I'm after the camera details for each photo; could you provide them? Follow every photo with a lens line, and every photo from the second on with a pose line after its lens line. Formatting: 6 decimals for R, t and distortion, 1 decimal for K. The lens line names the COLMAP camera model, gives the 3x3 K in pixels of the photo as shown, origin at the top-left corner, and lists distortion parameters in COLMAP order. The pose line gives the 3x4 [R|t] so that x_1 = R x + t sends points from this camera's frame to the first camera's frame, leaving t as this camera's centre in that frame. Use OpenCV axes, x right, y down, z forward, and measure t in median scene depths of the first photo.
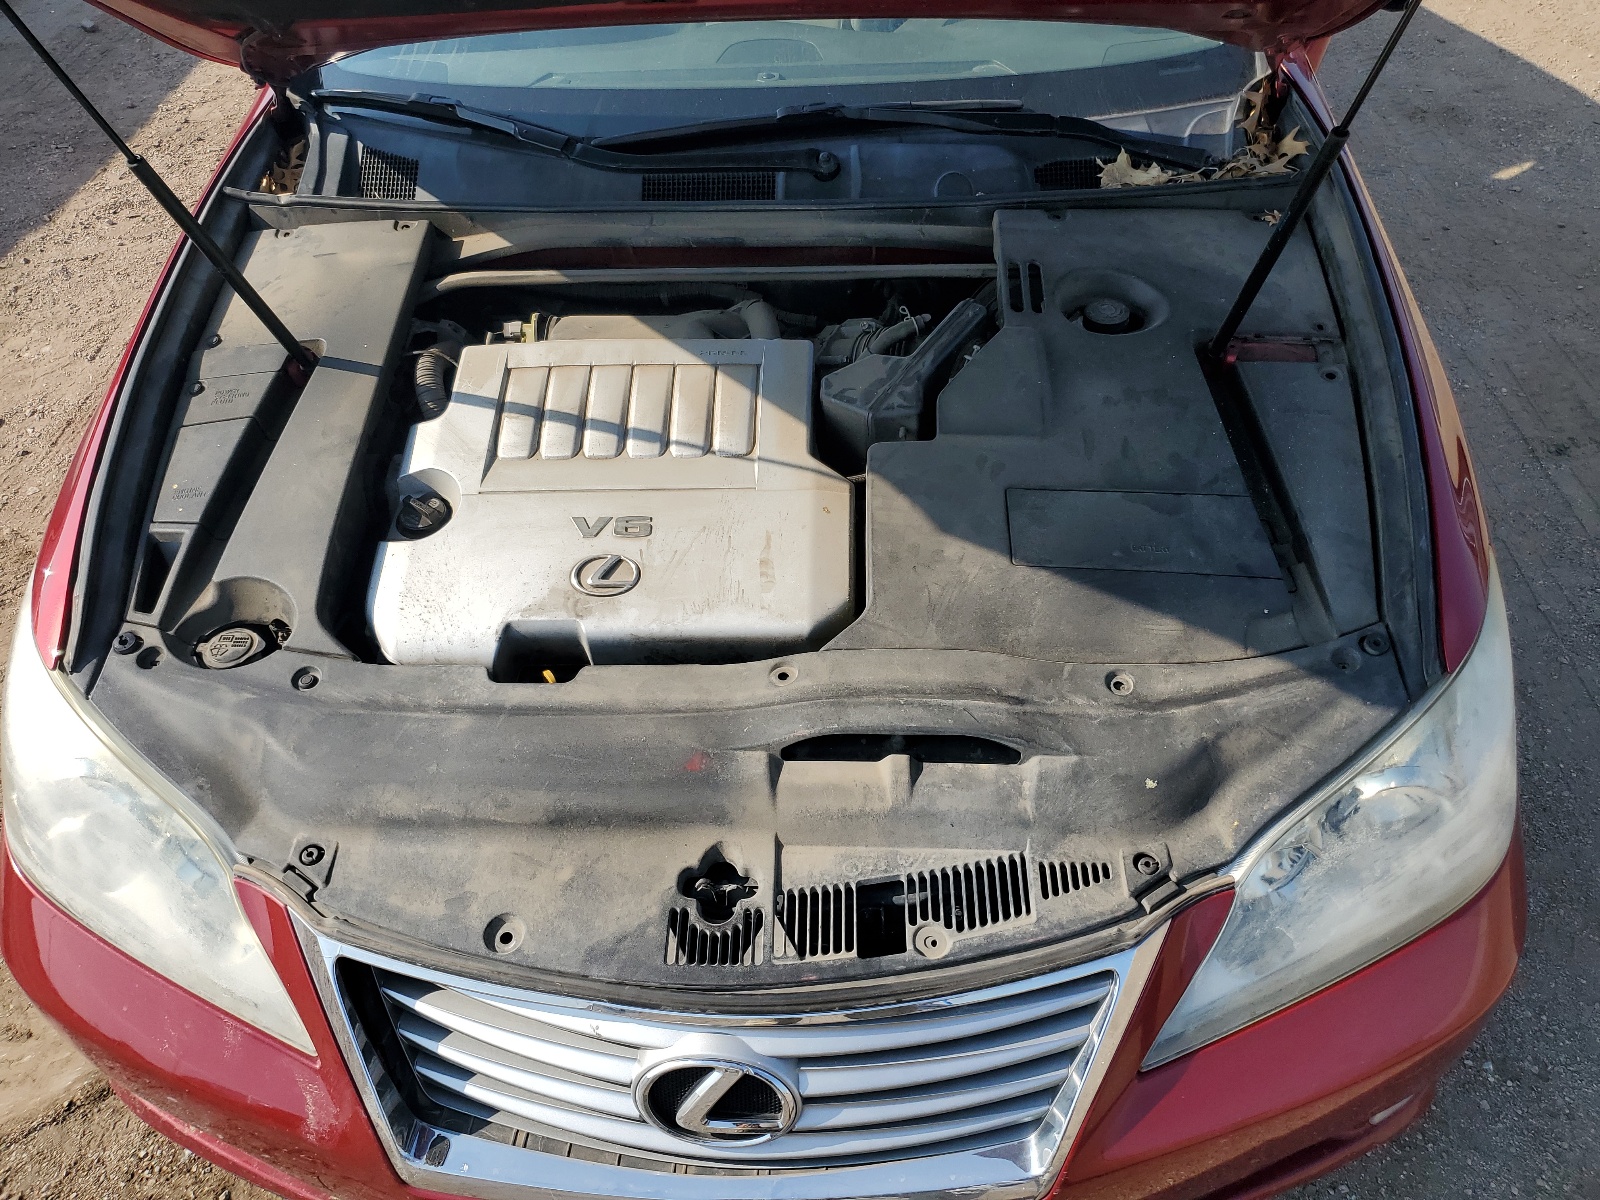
lens RADIAL K [[1212.2, 0, 800.0], [0, 1212.2, 600.0], [0, 0, 1]] dist [0.100603, -0.086845]
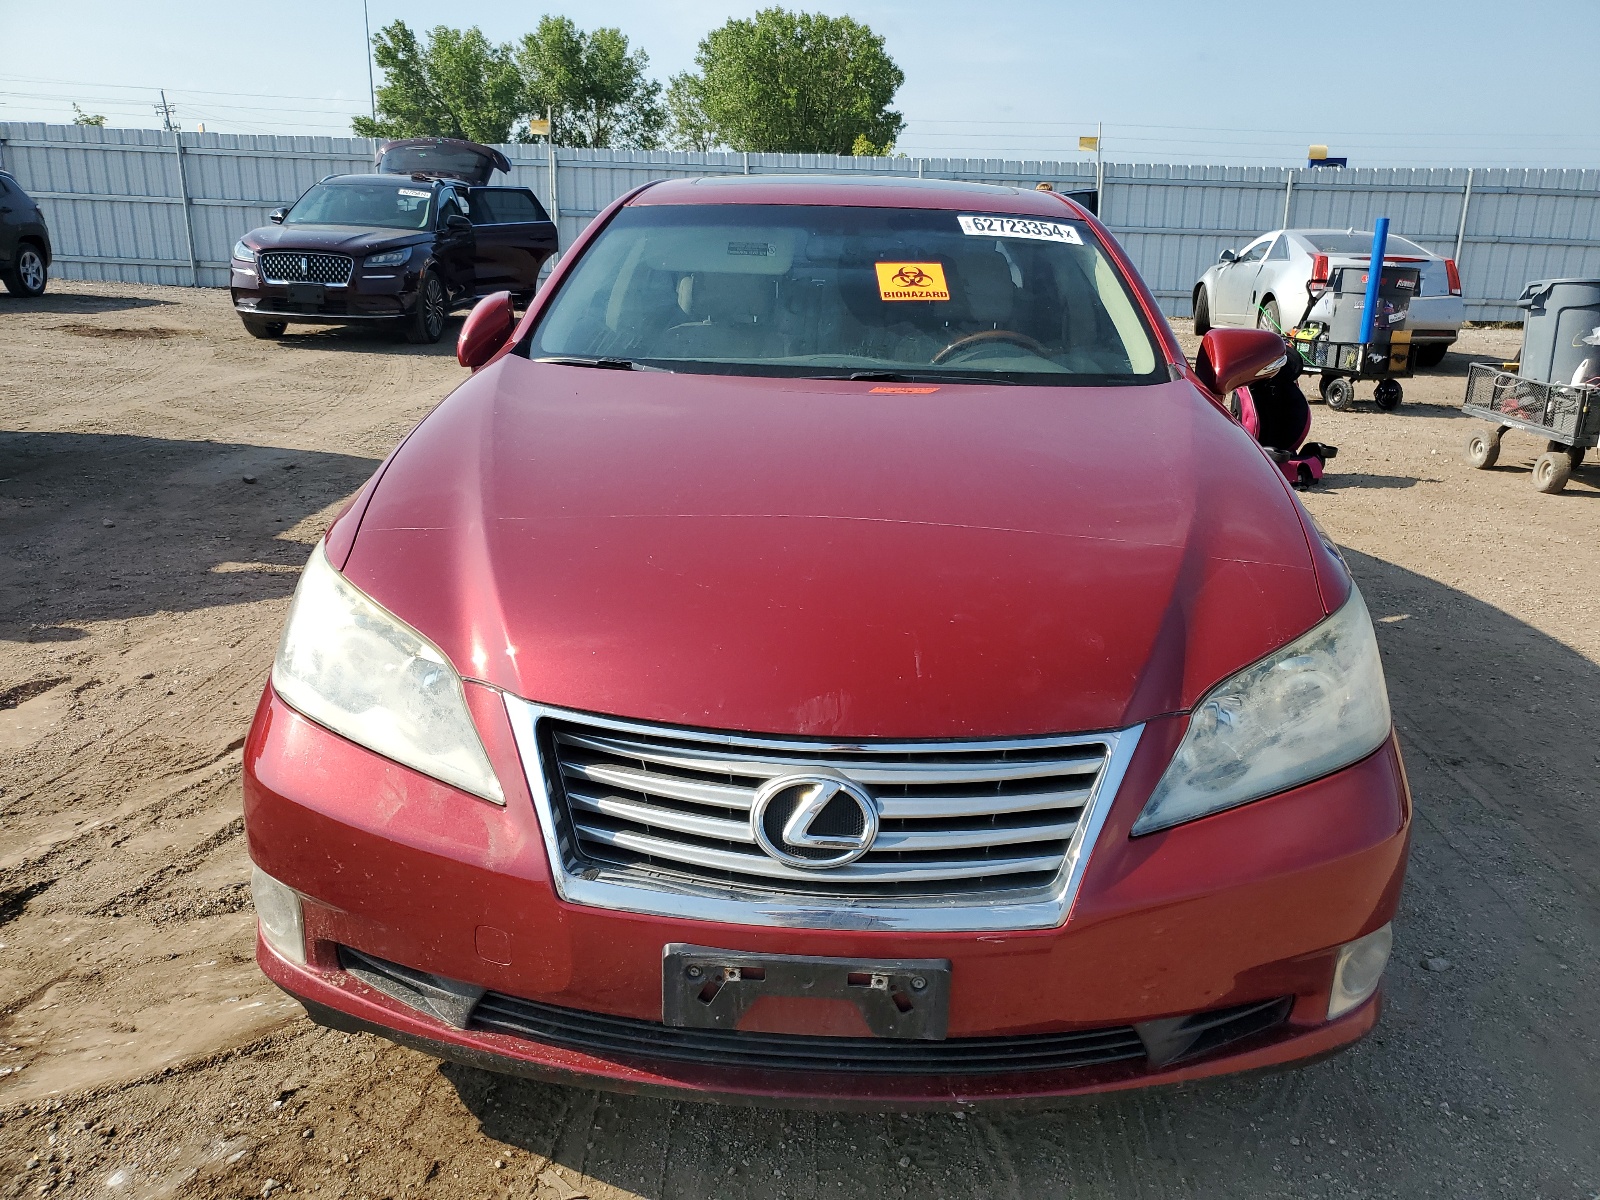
lens RADIAL K [[1212.1, 0, 819.6], [0, 1212.1, 600.1], [0, 0, 1]] dist [0.001456, 0.043187]
pose [[0.997593, 0.066718, 0.018903, -0.065923], [-0.051404, 0.894460, -0.444184, 0.495777], [-0.046543, 0.442143, 0.895736, -0.172981]]
